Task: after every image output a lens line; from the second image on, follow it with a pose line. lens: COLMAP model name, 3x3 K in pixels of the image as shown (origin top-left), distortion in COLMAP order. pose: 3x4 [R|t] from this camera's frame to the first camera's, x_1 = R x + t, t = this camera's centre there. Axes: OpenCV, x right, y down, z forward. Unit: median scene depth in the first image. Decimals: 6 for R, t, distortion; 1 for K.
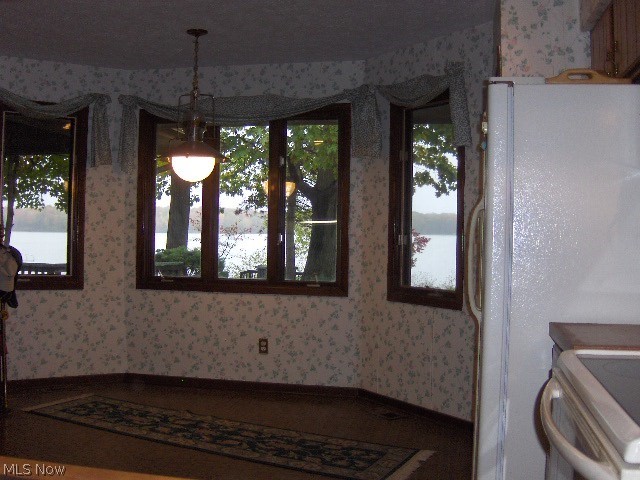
lens RADIAL K [[731.1, 0, 320.0], [0, 731.1, 240.0], [0, 0, 1]] dist [-0.171828, 0.019475]
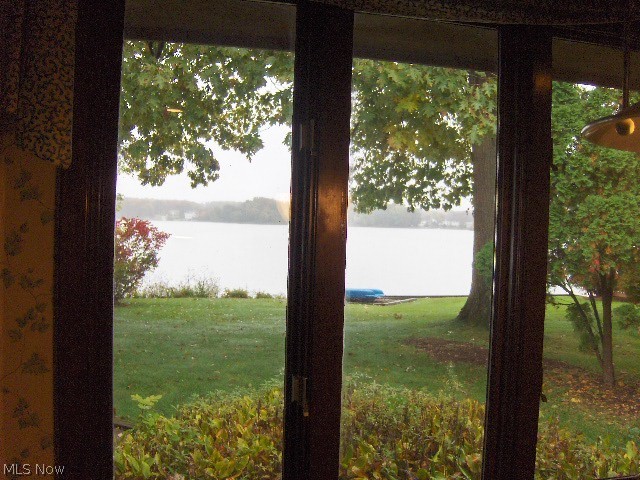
lens RADIAL K [[731.1, 0, 320.0], [0, 731.1, 240.0], [0, 0, 1]] dist [-0.171828, 0.019475]
pose [[0.909190, 0.000069, 0.416380, -0.060270], [-0.008570, 0.999791, 0.018546, -0.015313], [-0.416292, -0.020430, 0.909001, 0.160462]]
